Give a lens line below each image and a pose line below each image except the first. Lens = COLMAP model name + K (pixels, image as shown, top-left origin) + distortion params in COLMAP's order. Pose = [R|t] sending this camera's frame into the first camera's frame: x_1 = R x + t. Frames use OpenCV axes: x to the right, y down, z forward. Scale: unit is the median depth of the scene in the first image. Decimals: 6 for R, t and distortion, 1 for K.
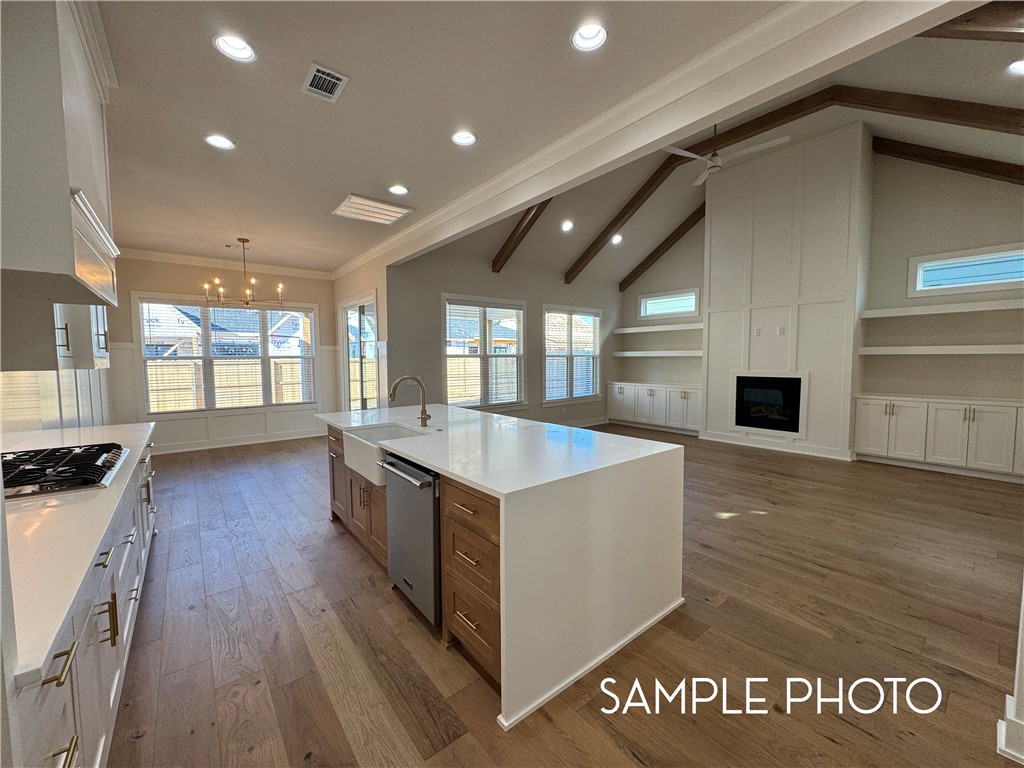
lens RADIAL K [[407.0, 0, 511.8], [0, 407.0, 383.4], [0, 0, 1]] dist [-0.001881, 0.000377]
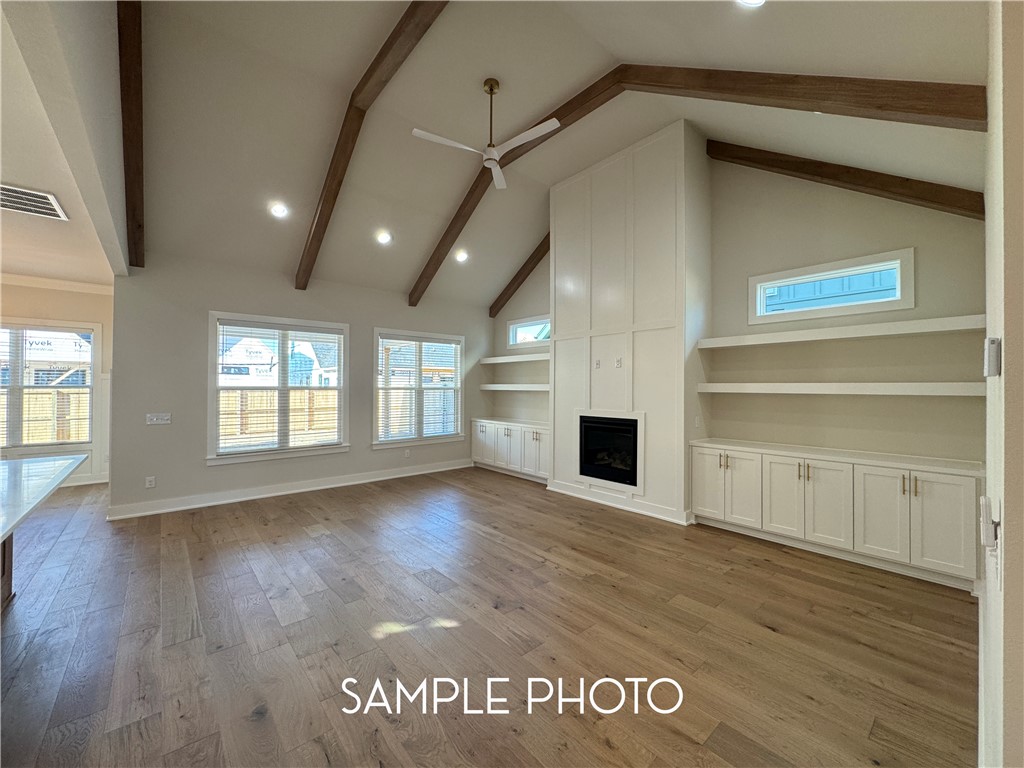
lens RADIAL K [[407.0, 0, 510.3], [0, 407.0, 383.7], [0, 0, 1]] dist [-0.001881, 0.000377]
pose [[0.999340, 0.010692, 0.034726, 0.371858], [-0.008189, 0.997412, -0.071427, -0.021647], [-0.035400, 0.071095, 0.996841, 0.158703]]
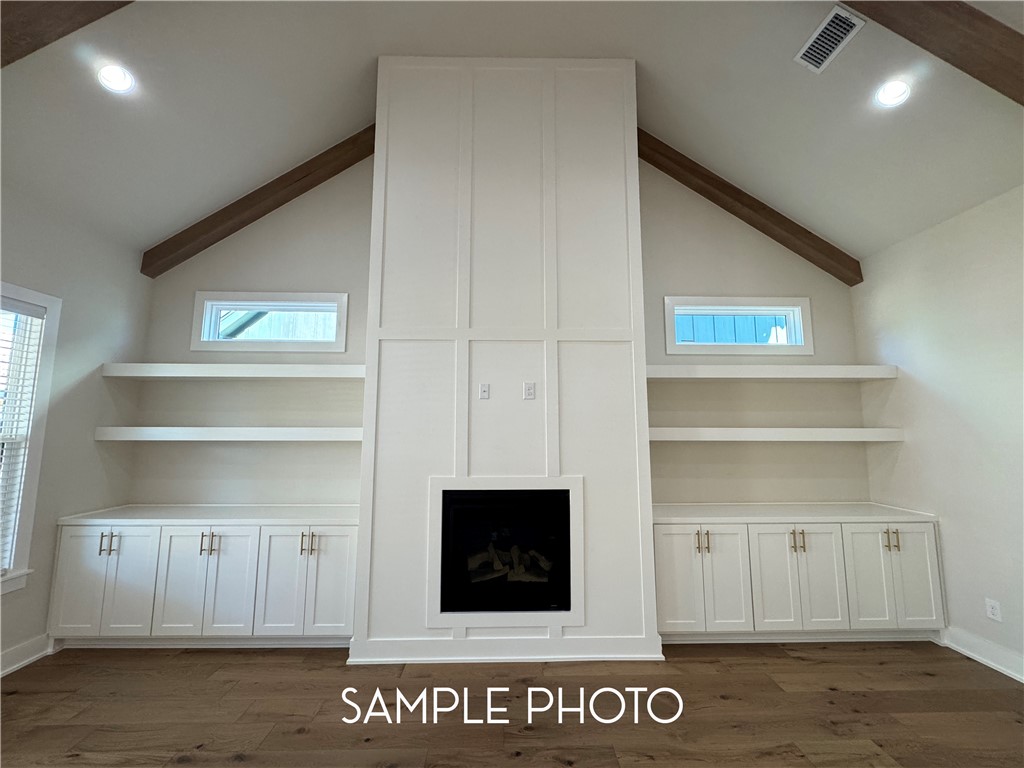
lens RADIAL K [[407.0, 0, 513.8], [0, 407.0, 383.7], [0, 0, 1]] dist [-0.001881, 0.000377]
pose [[0.609334, 0.095836, 0.787101, 0.245481], [0.045083, 0.986876, -0.155062, -0.057441], [-0.791631, 0.129969, 0.597016, 0.656150]]
